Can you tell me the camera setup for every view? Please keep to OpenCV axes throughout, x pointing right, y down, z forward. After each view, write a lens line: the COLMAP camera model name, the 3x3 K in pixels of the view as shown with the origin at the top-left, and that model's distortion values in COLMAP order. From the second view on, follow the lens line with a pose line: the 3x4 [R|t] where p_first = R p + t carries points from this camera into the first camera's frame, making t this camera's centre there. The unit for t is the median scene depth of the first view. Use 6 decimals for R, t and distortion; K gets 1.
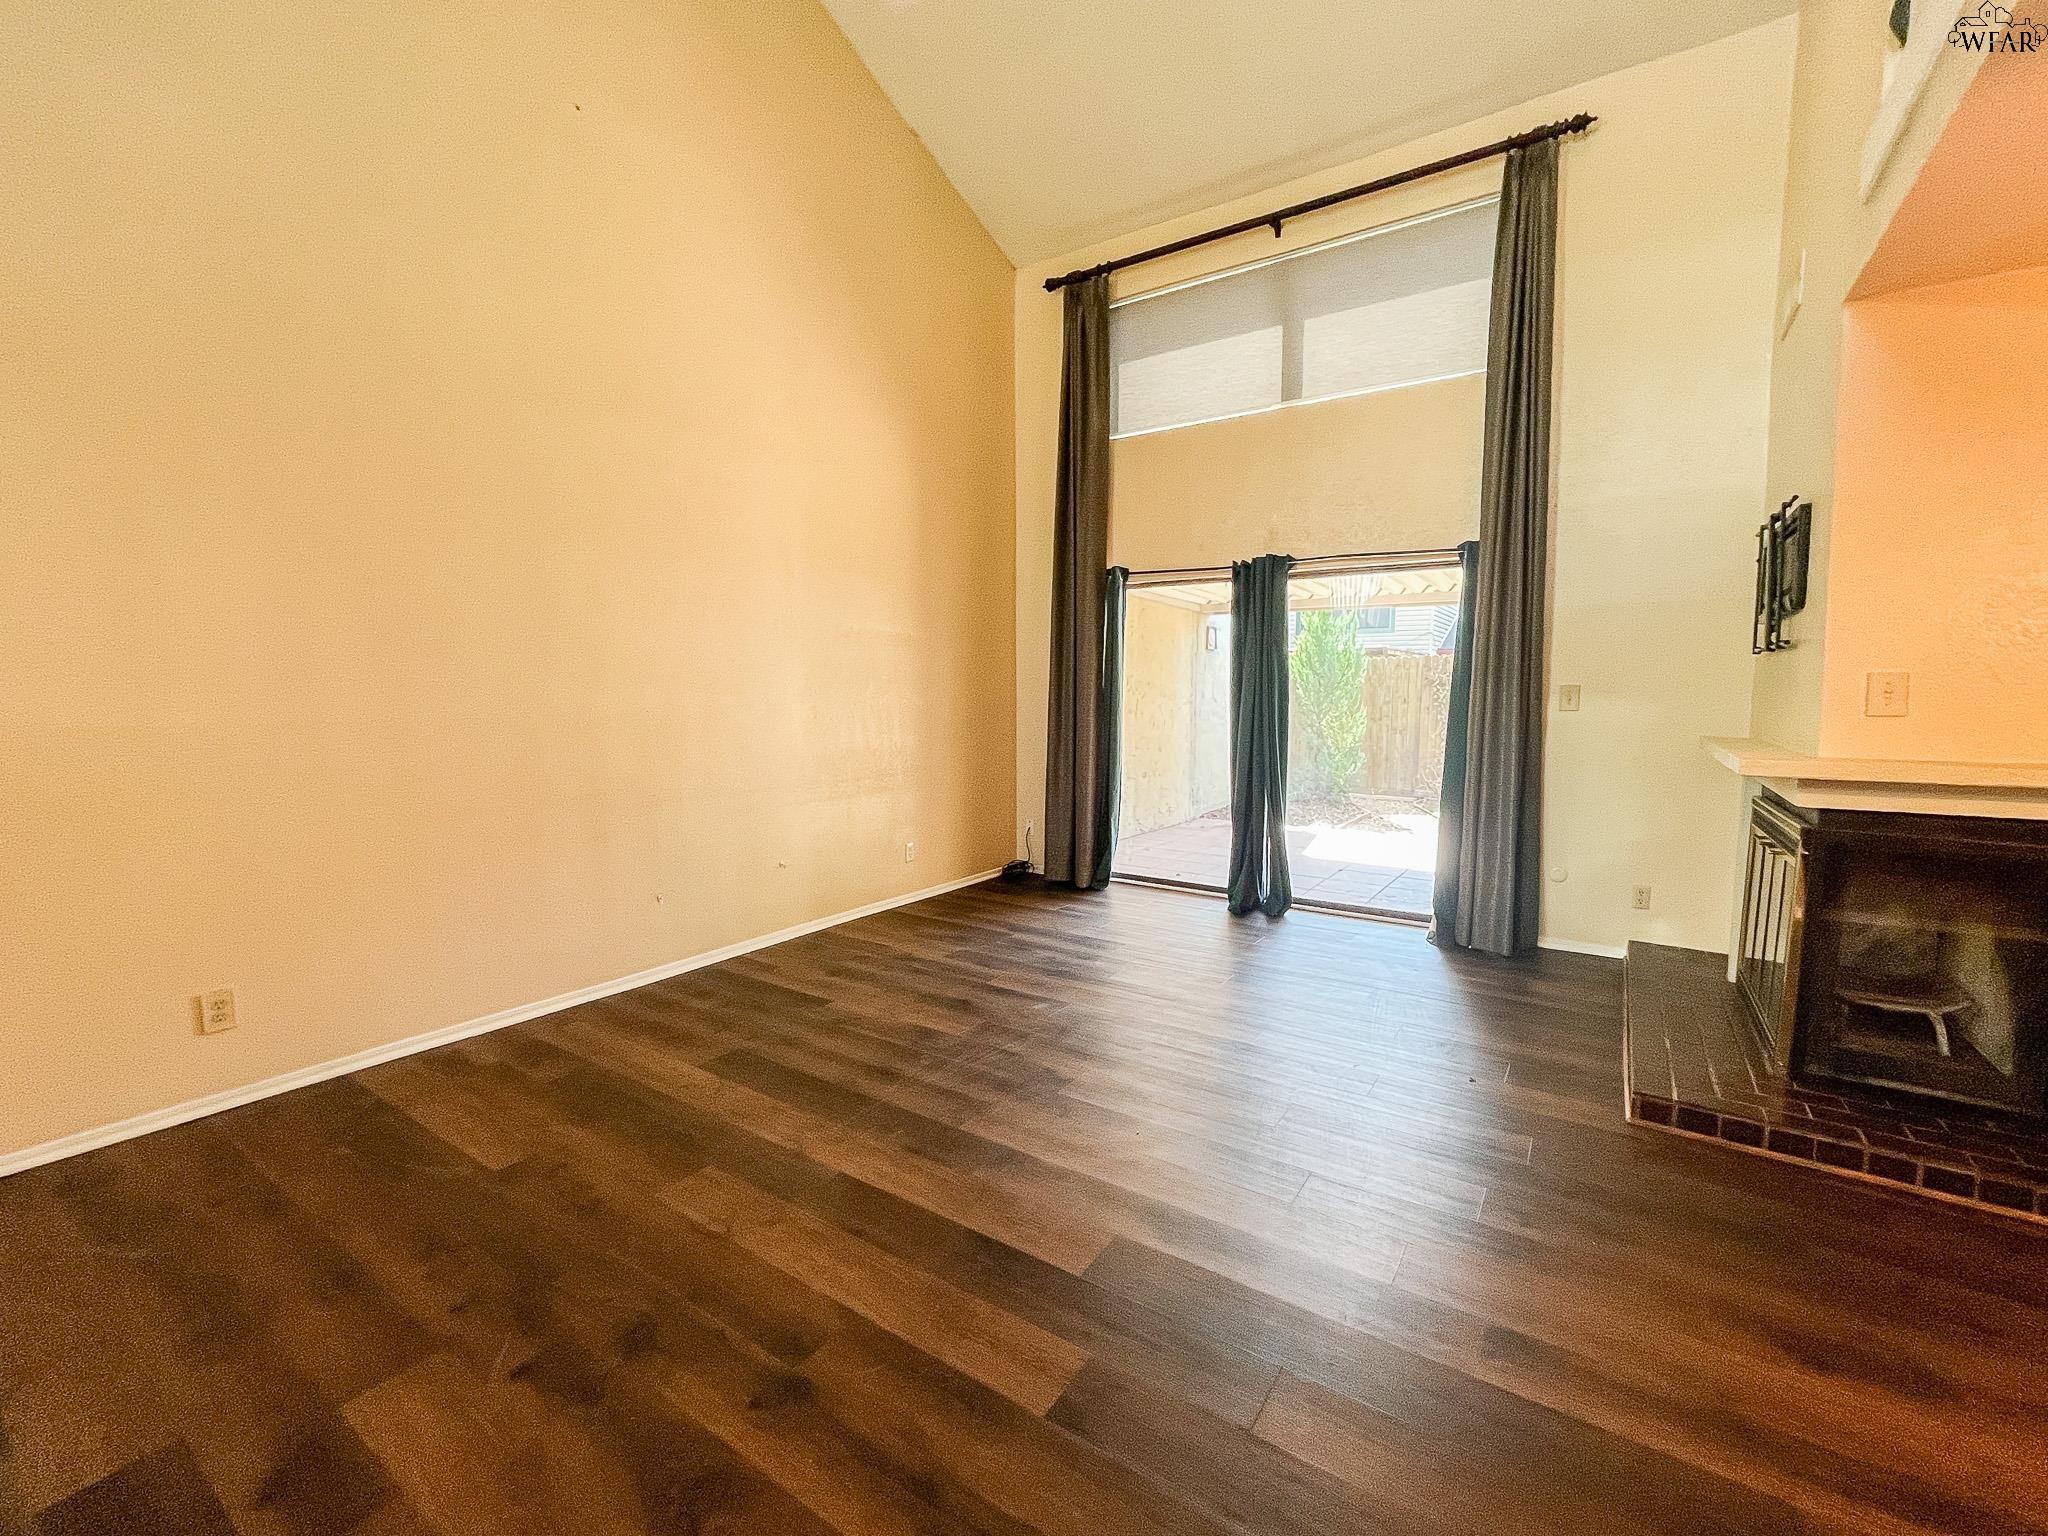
lens RADIAL K [[864.9, 0, 1020.0], [0, 864.9, 766.2], [0, 0, 1]] dist [-0.000013, 0.000092]
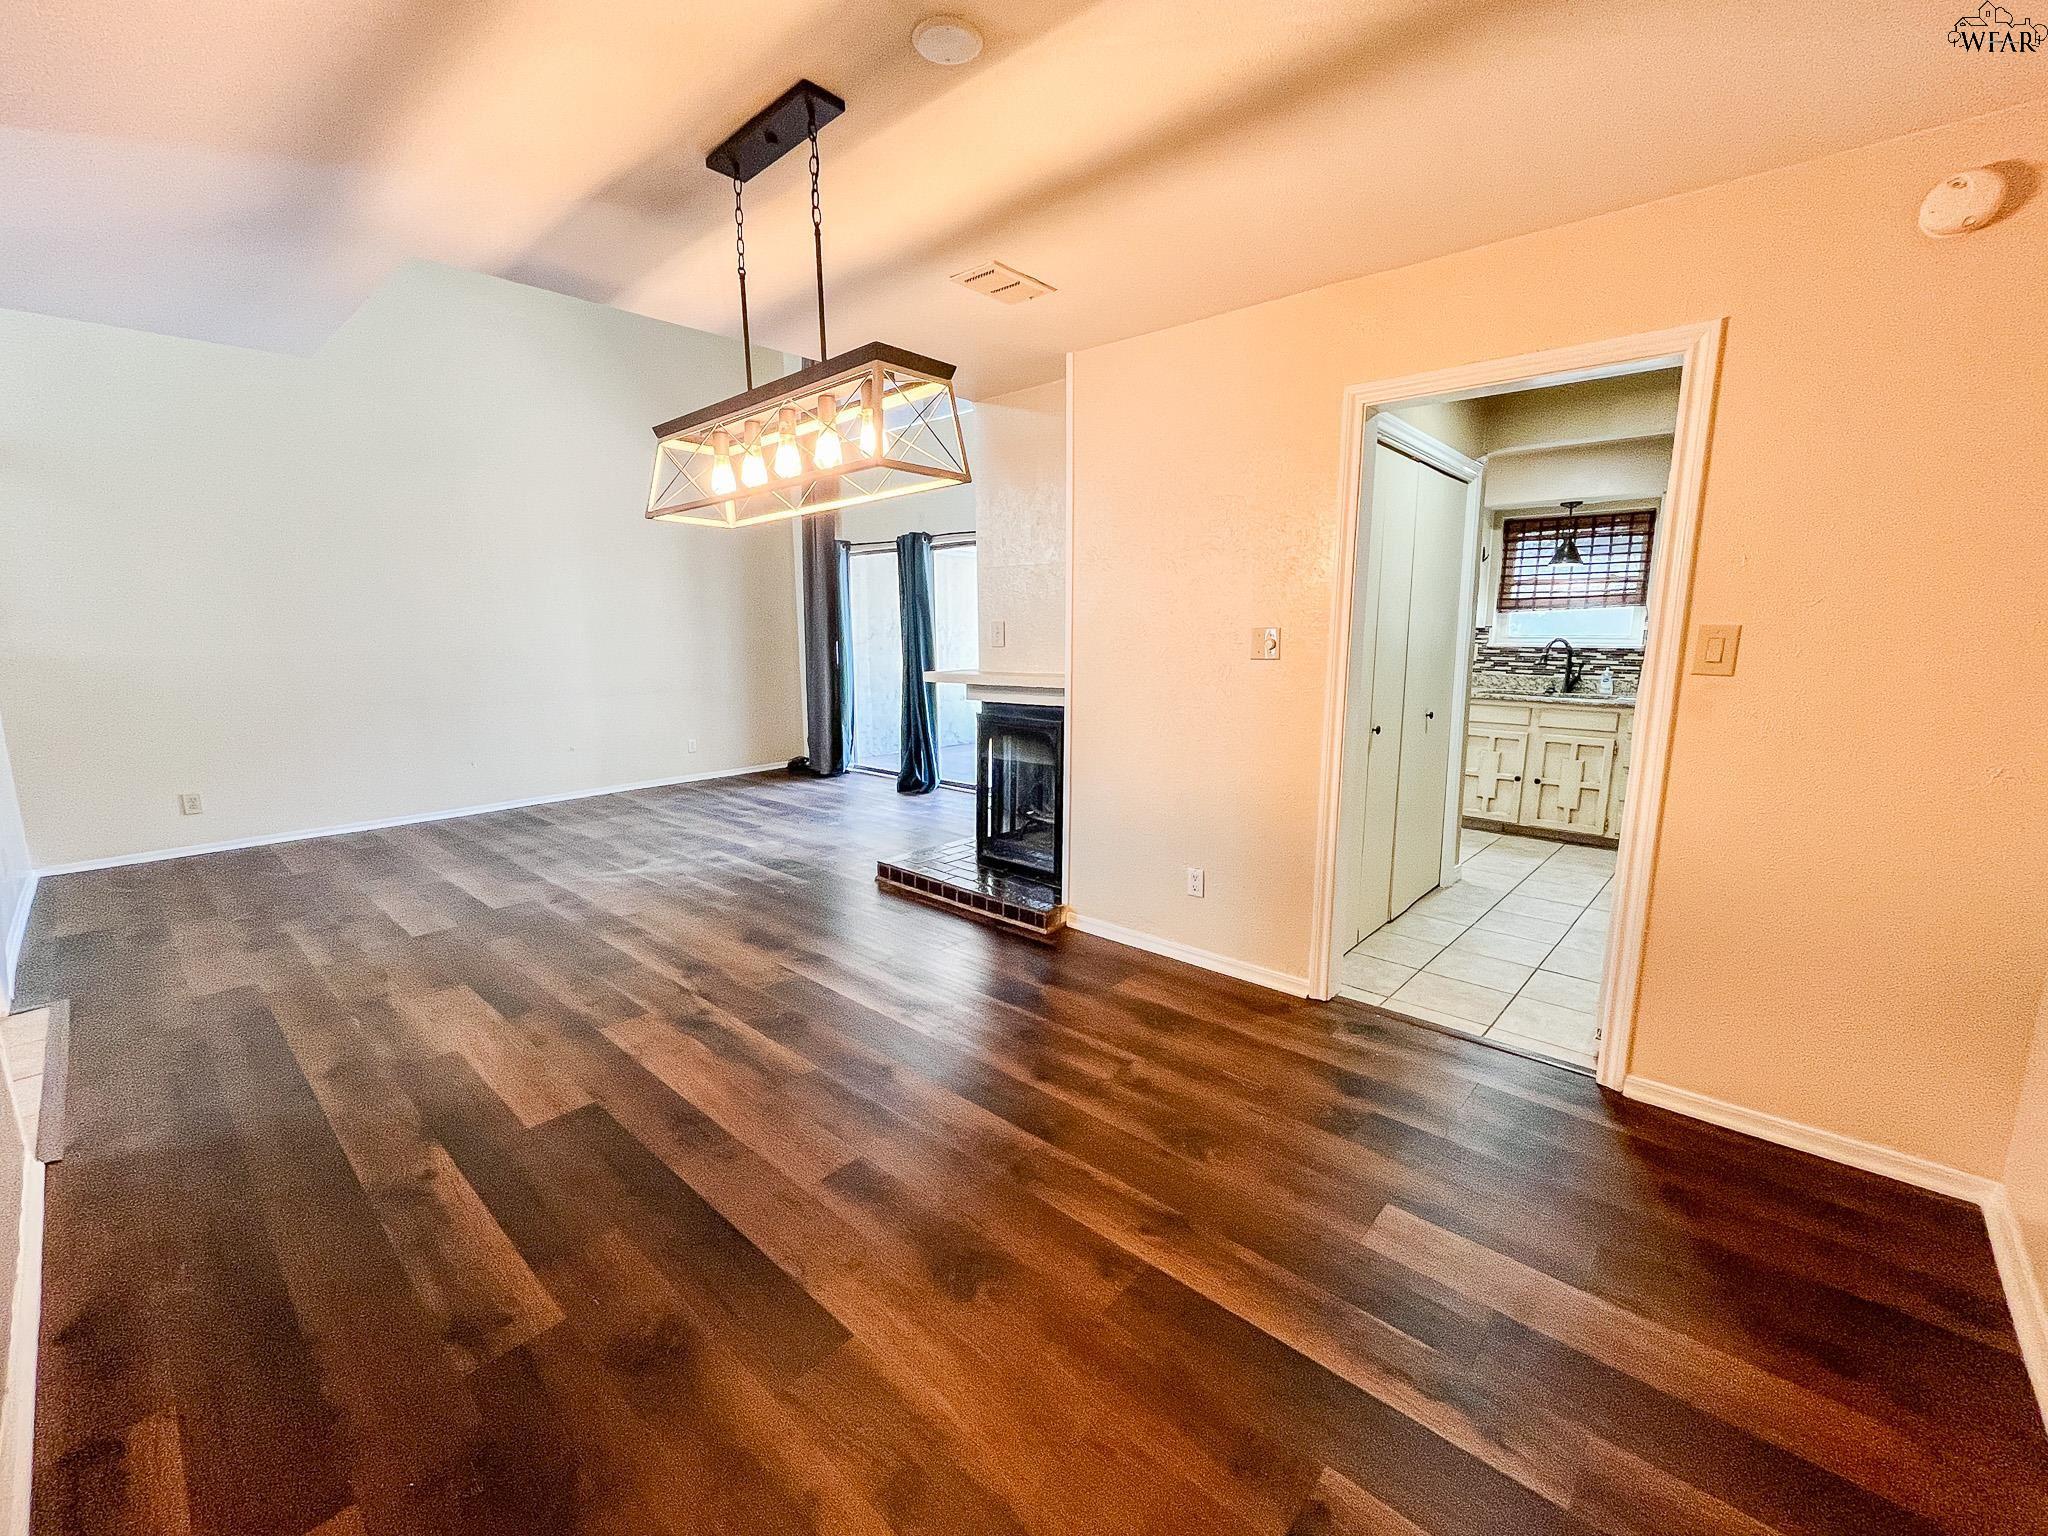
lens RADIAL K [[843.9, 0, 1014.3], [0, 843.9, 766.8], [0, 0, 1]] dist [0.000048, 0.000087]
pose [[0.991009, 0.013743, -0.133086, 0.774755], [-0.003559, 0.997066, 0.076464, 0.031939], [0.133746, -0.075303, 0.988151, -0.418978]]
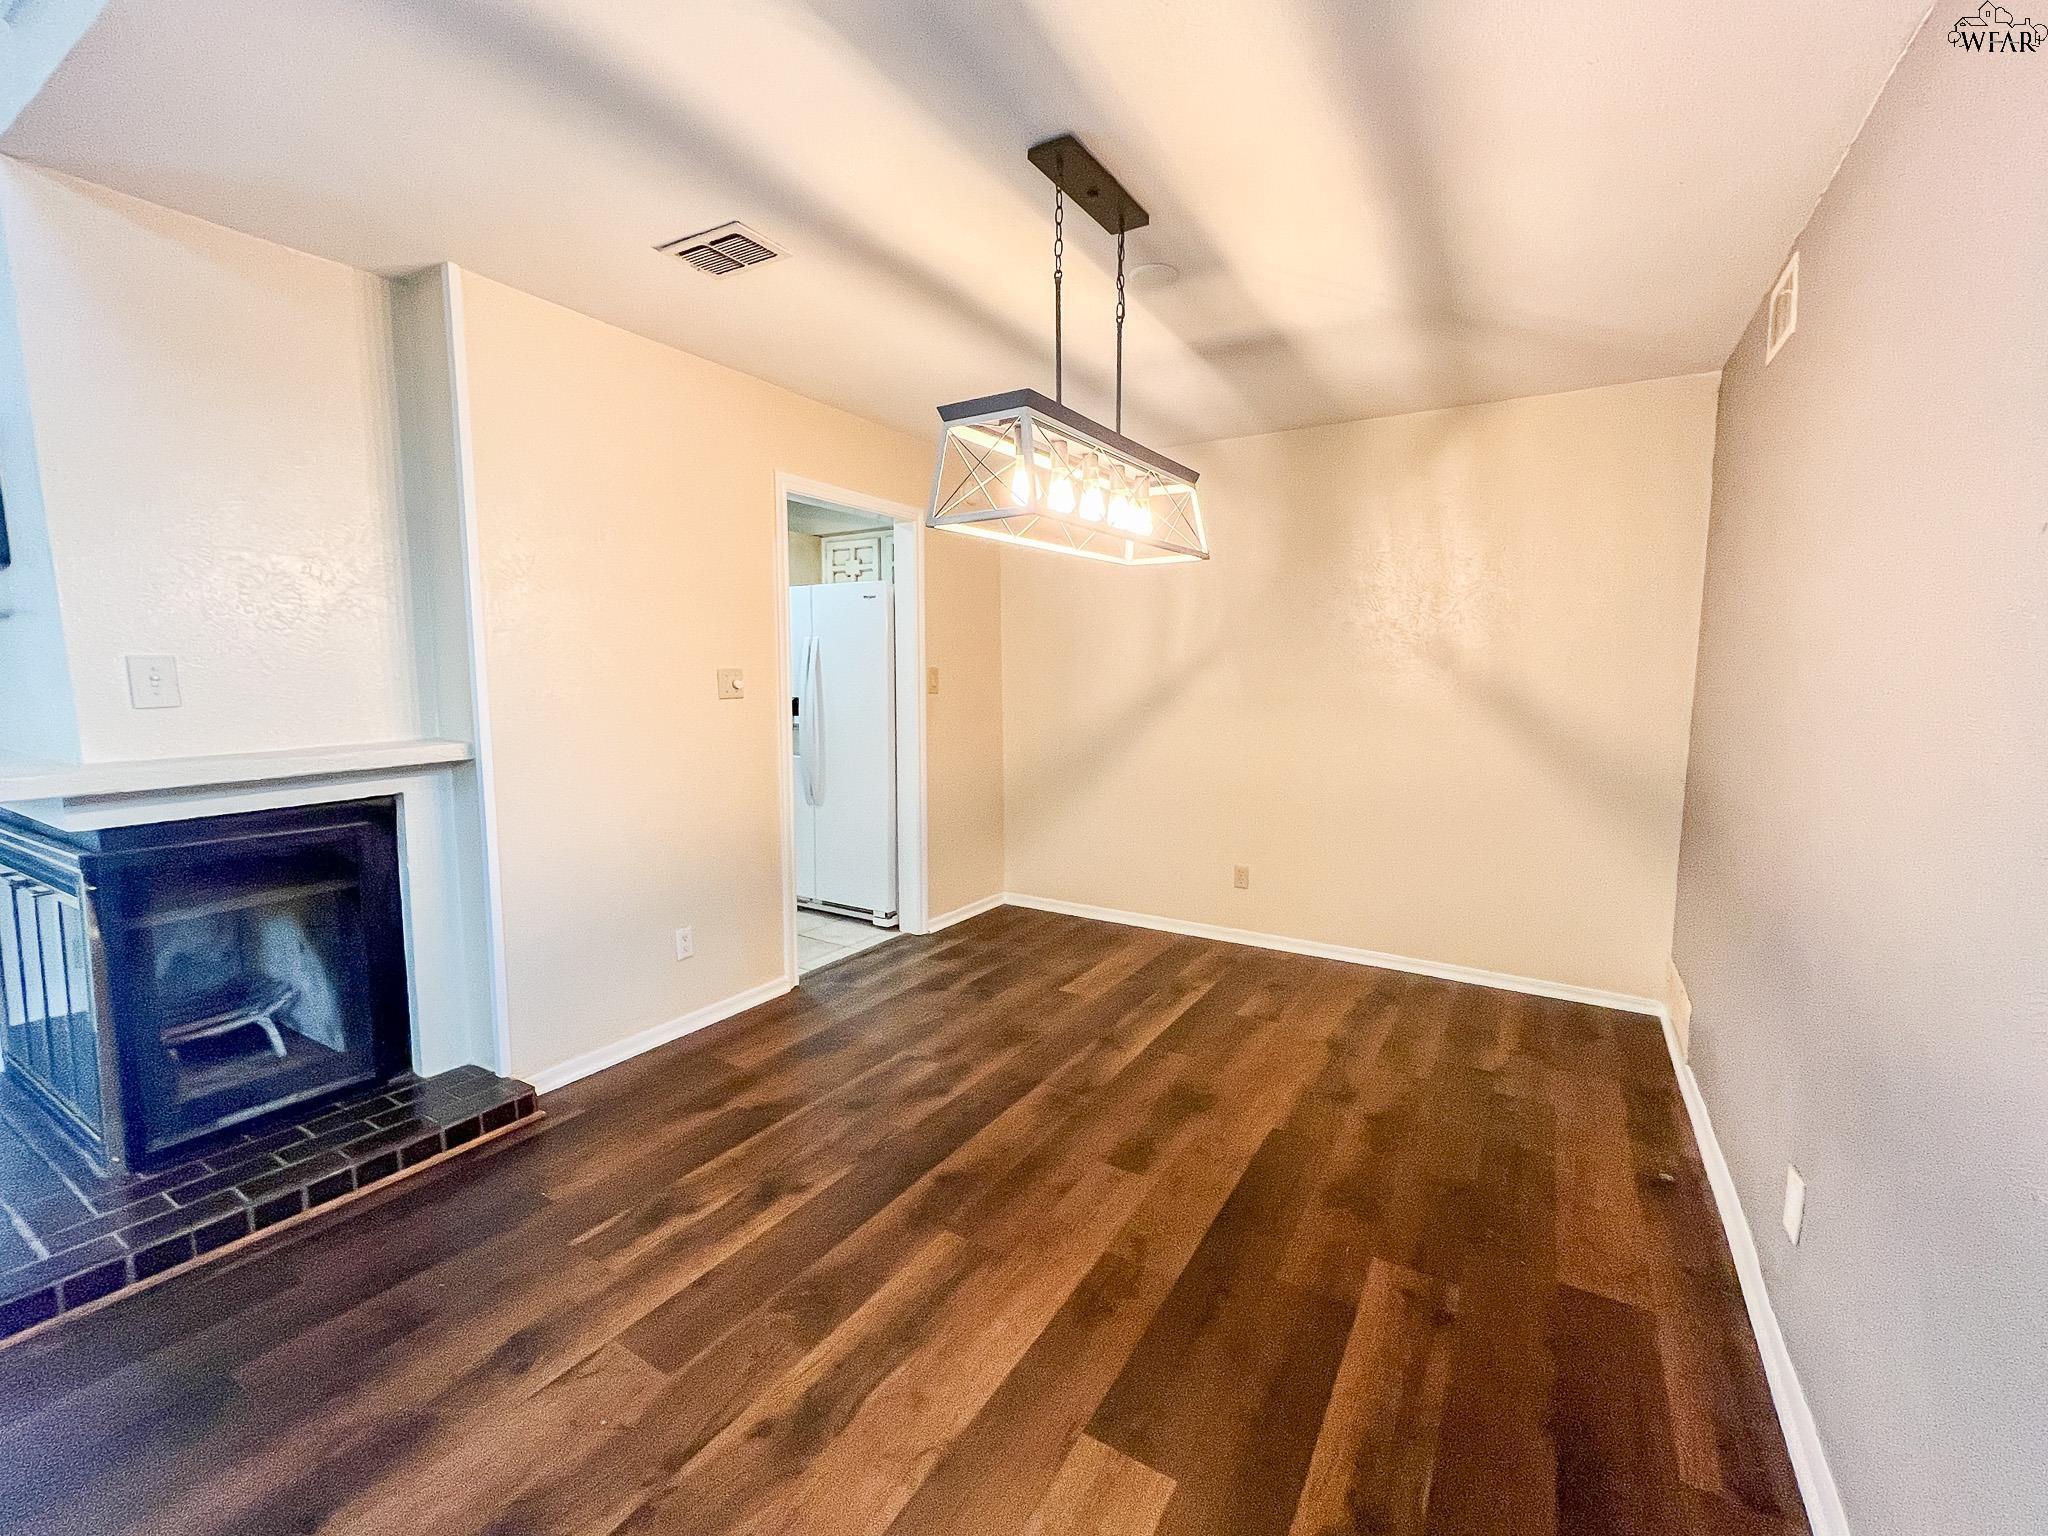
lens RADIAL K [[868.7, 0, 1022.3], [0, 868.7, 765.9], [0, 0, 1]] dist [-0.002574, -0.000408]
pose [[-0.053703, -0.116982, 0.991681, 0.070337], [0.085249, 0.988951, 0.121277, -0.019934], [-0.994911, 0.091053, -0.043138, 0.126029]]
